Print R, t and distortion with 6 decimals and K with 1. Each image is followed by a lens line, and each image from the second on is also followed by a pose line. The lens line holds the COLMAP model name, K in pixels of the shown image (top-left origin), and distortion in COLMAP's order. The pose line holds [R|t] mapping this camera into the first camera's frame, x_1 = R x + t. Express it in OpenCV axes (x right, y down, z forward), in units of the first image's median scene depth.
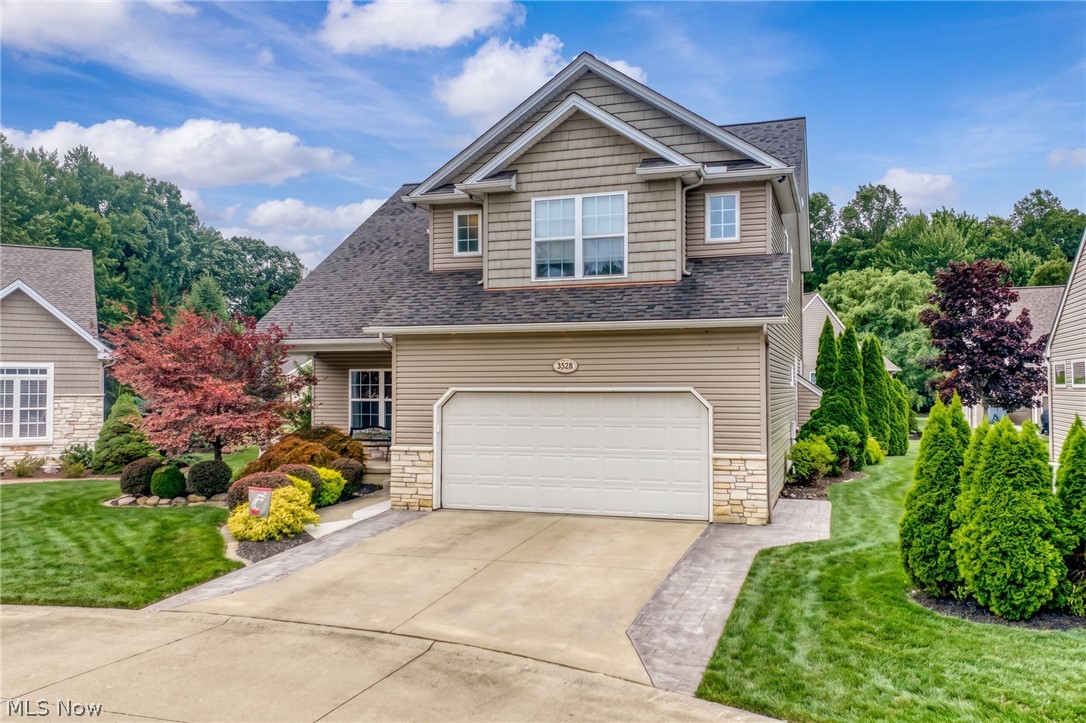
lens RADIAL K [[883.0, 0, 543.0], [0, 883.0, 361.5], [0, 0, 1]] dist [0.086639, -0.140176]
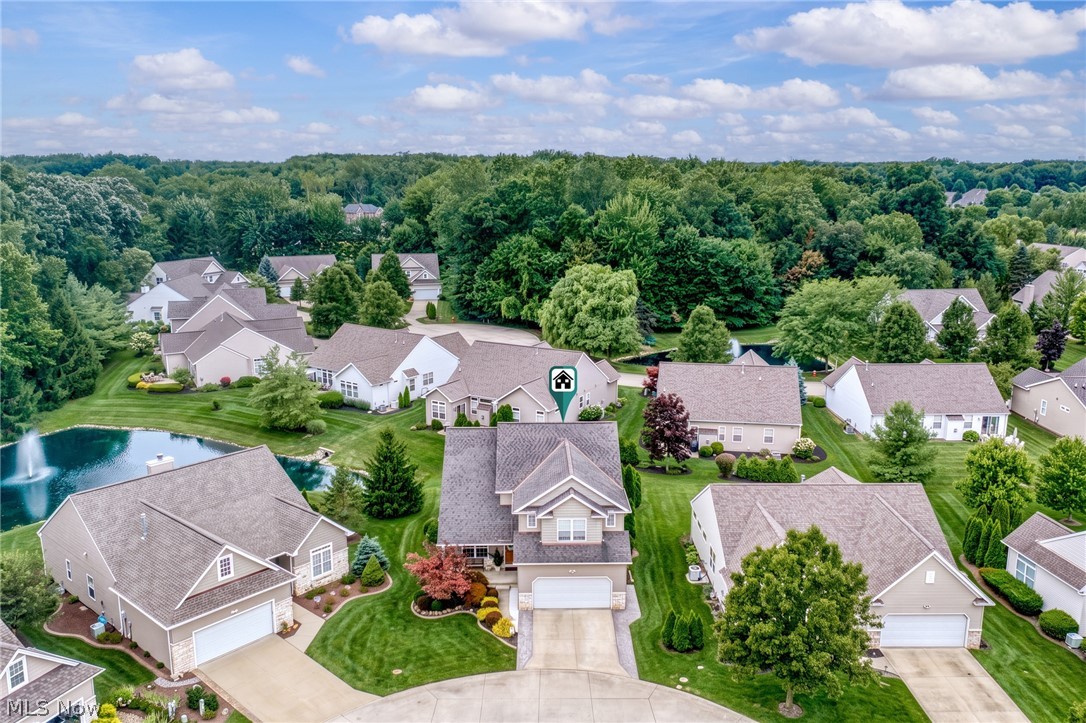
lens RADIAL K [[883.0, 0, 543.0], [0, 883.0, 361.5], [0, 0, 1]] dist [0.086639, -0.140176]
pose [[0.942539, -0.073096, 0.326002, -1.139759], [-0.009178, 0.969739, 0.243971, -1.615188], [-0.333971, -0.232944, 0.913346, -1.952997]]
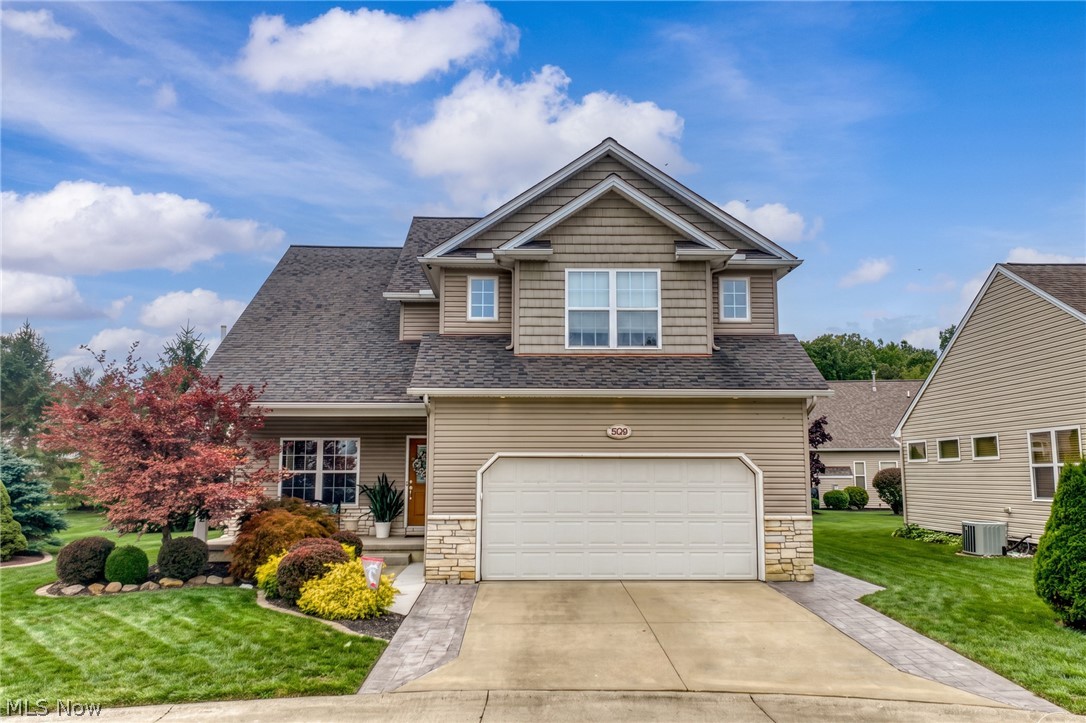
lens RADIAL K [[883.0, 0, 543.0], [0, 883.0, 361.5], [0, 0, 1]] dist [0.086639, -0.140176]
pose [[0.939248, 0.044873, 0.340294, -0.388890], [-0.011548, 0.994987, -0.099331, 0.025379], [-0.343046, 0.089367, 0.935058, 0.061745]]
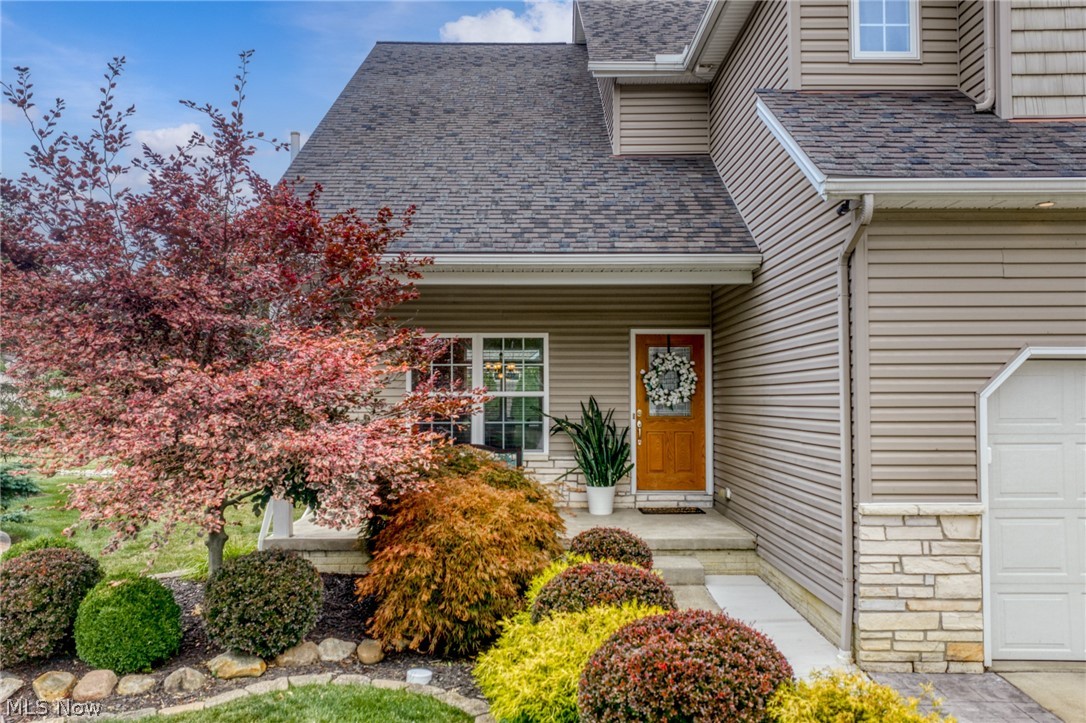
lens RADIAL K [[883.0, 0, 543.0], [0, 883.0, 361.5], [0, 0, 1]] dist [0.086639, -0.140176]
pose [[0.947732, 0.007612, 0.318977, -0.425019], [-0.004751, 0.999941, -0.009746, 0.040136], [-0.319032, 0.007721, 0.947712, 0.691127]]
